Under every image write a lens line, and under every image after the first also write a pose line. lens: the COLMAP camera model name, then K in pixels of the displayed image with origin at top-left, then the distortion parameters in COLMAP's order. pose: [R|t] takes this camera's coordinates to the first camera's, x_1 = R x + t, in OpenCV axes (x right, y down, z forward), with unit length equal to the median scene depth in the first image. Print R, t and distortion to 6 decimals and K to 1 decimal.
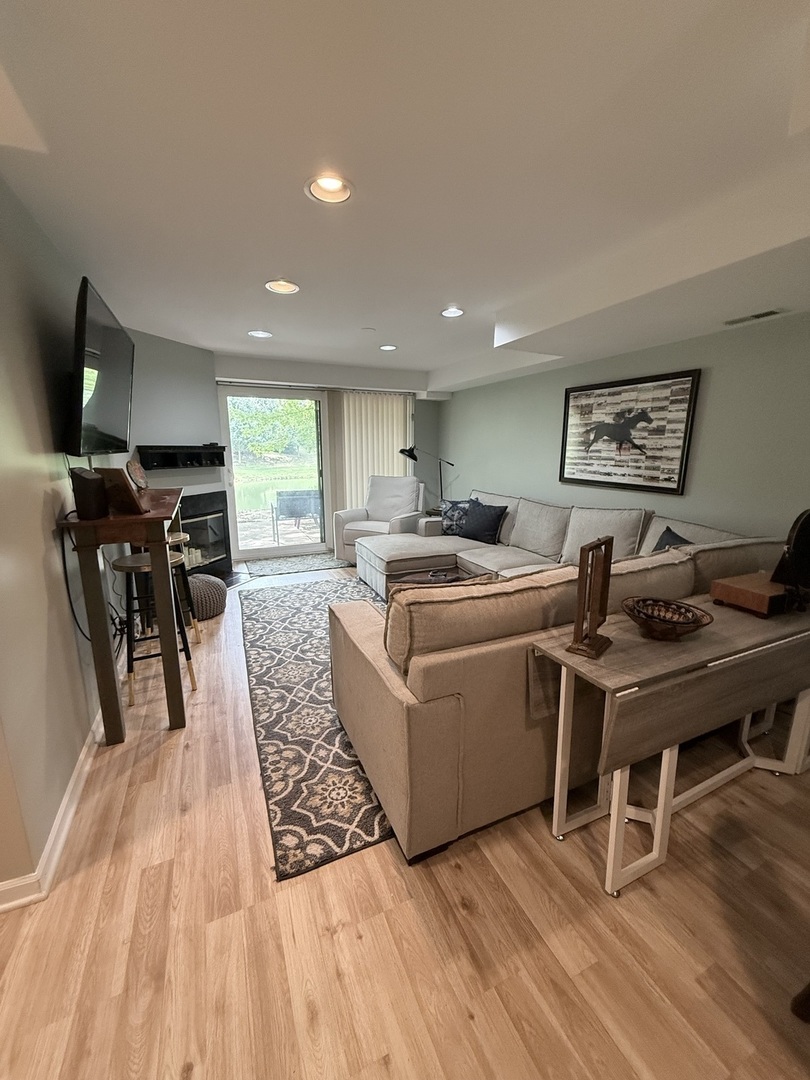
lens RADIAL K [[430.0, 0, 407.2], [0, 430.0, 540.6], [0, 0, 1]] dist [0.000844, 0.000126]
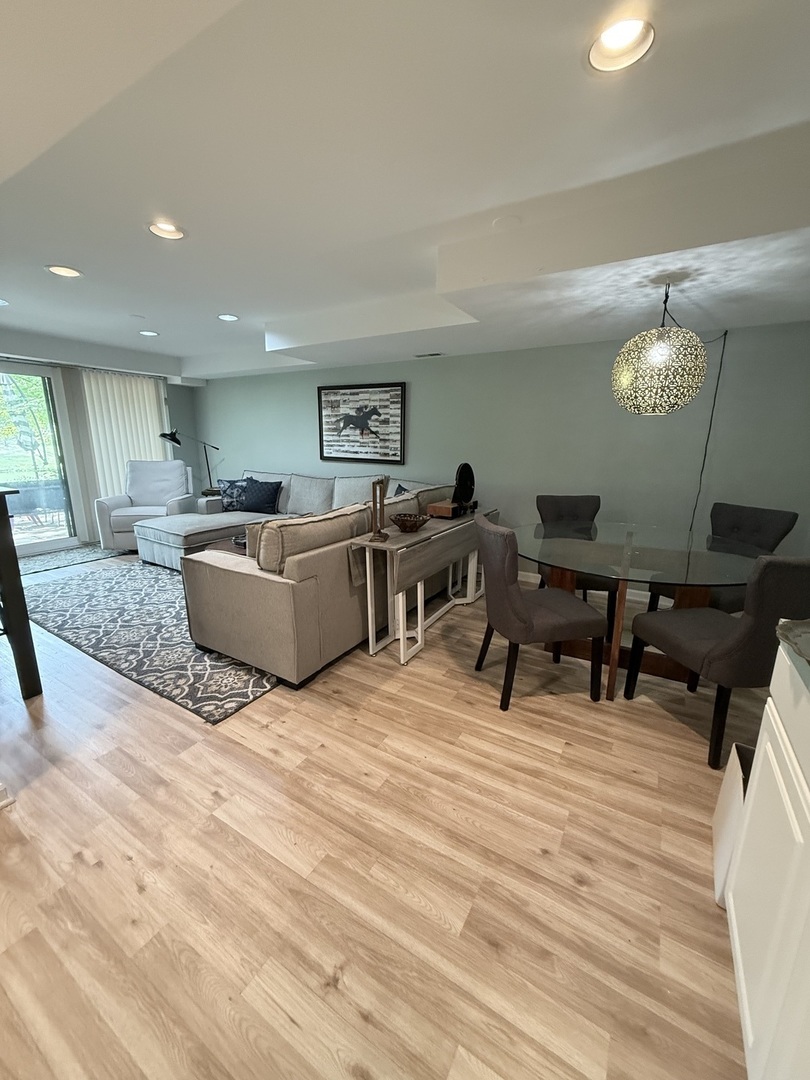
lens RADIAL K [[430.0, 0, 402.9], [0, 430.0, 546.0], [0, 0, 1]] dist [0.000844, 0.000126]
pose [[0.829741, -0.130437, 0.542694, -0.238225], [0.109816, 0.991456, 0.070397, 0.075590], [-0.547239, 0.001185, 0.836975, -0.287734]]
